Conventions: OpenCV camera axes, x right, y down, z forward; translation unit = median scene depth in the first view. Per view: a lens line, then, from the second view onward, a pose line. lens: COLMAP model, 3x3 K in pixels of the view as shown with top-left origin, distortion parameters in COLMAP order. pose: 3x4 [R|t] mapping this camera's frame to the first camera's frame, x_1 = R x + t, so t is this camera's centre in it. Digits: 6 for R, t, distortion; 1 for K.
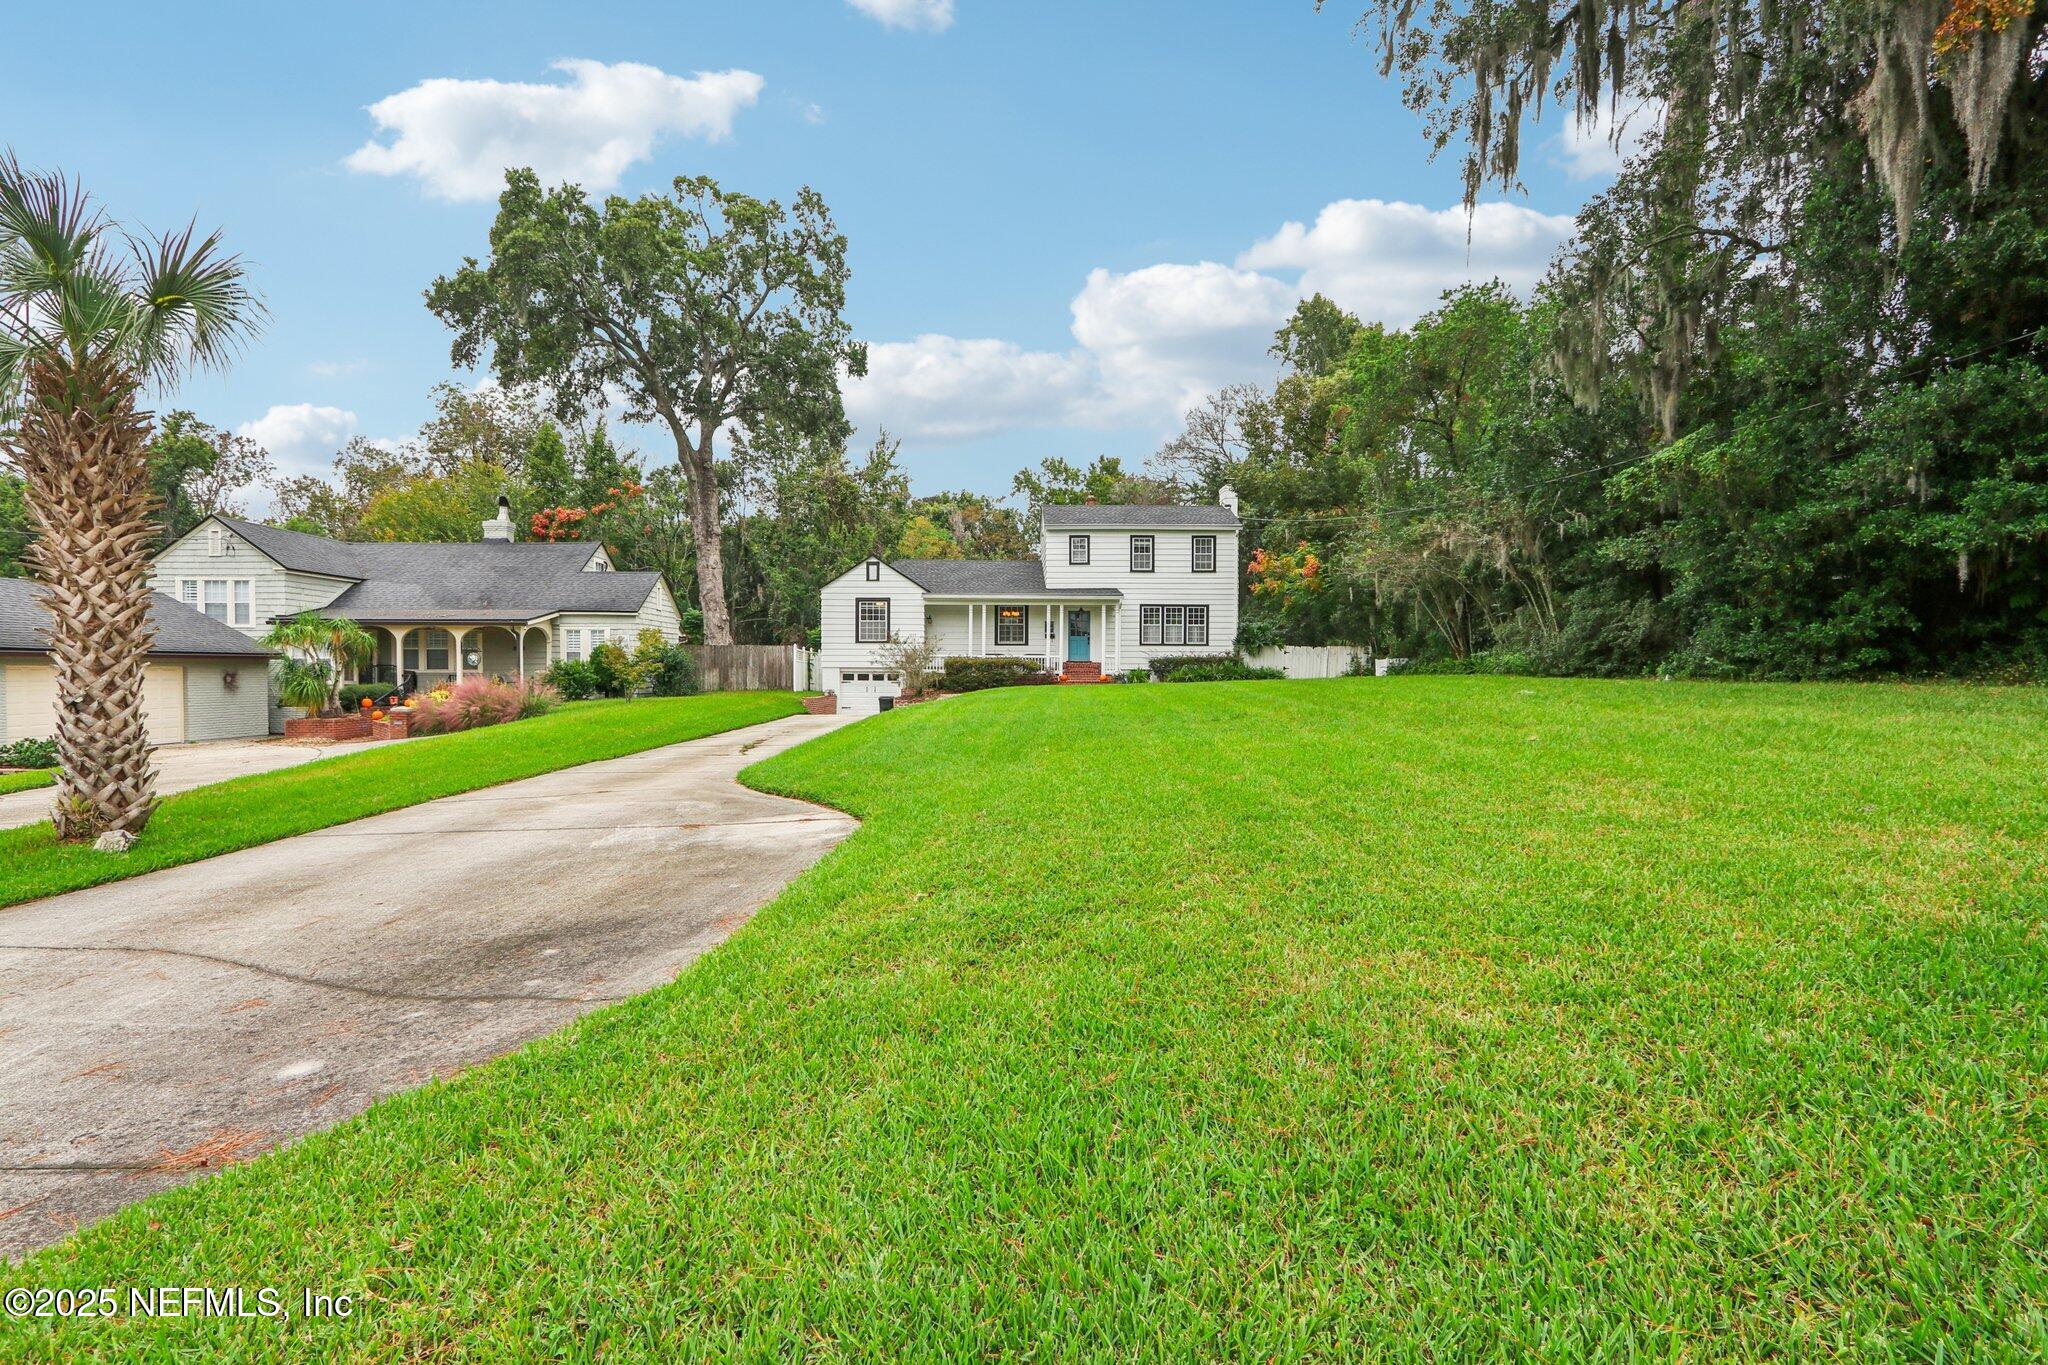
lens RADIAL K [[970.2, 0, 1012.8], [0, 970.2, 666.1], [0, 0, 1]] dist [-0.016690, 0.000779]
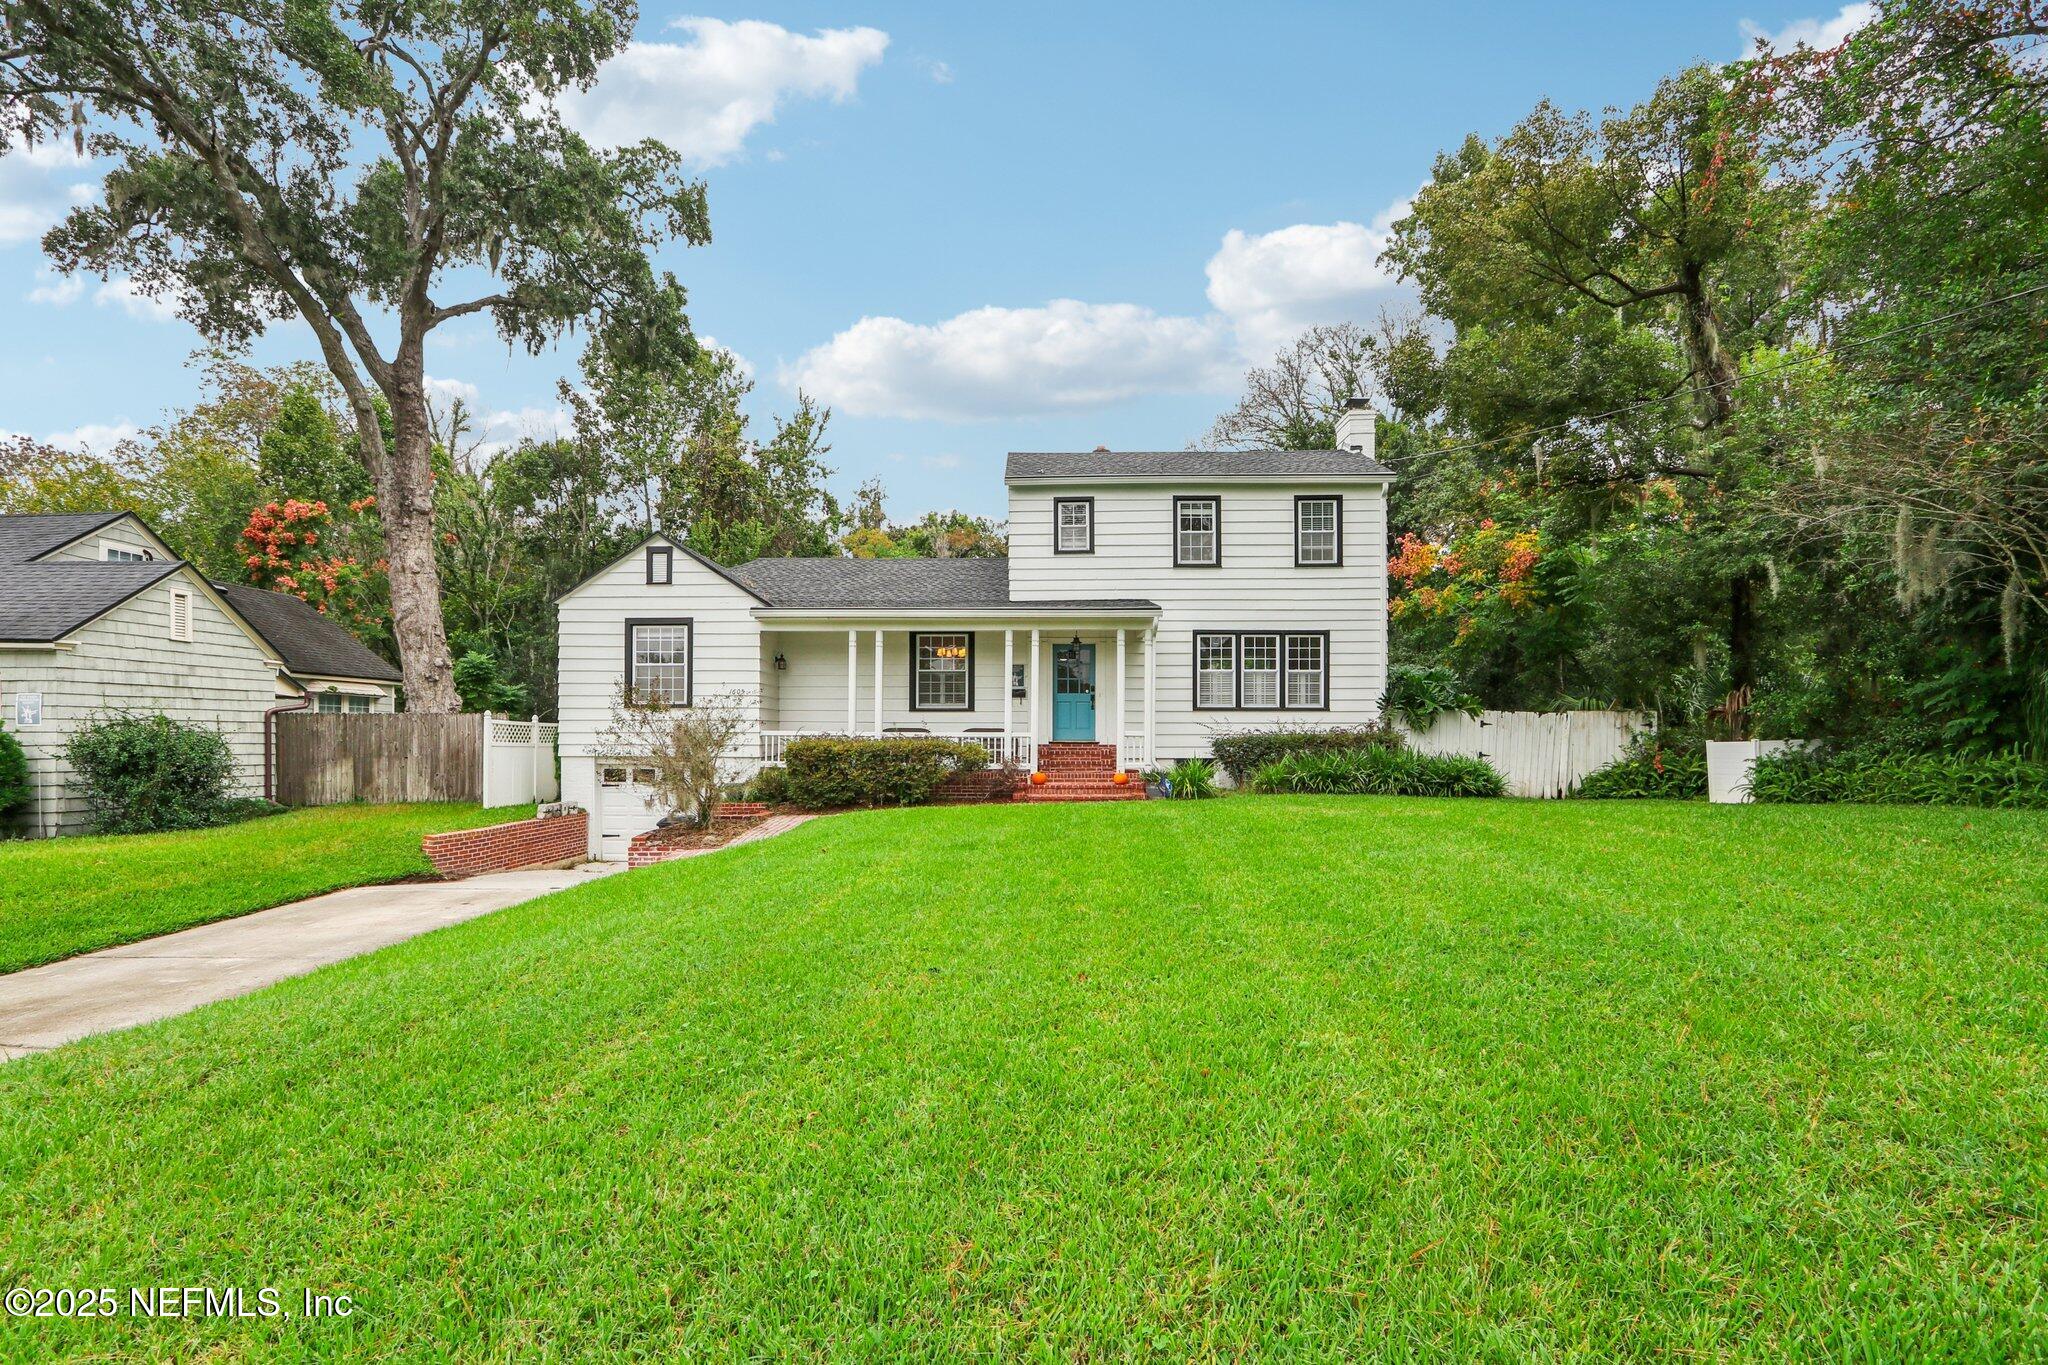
lens RADIAL K [[975.5, 0, 988.6], [0, 975.5, 714.8], [0, 0, 1]] dist [-0.019596, 0.008993]
pose [[0.998556, -0.002196, -0.053678, 0.051858], [0.001806, 0.999972, -0.007317, -0.015874], [0.053693, 0.007209, 0.998531, 0.488703]]
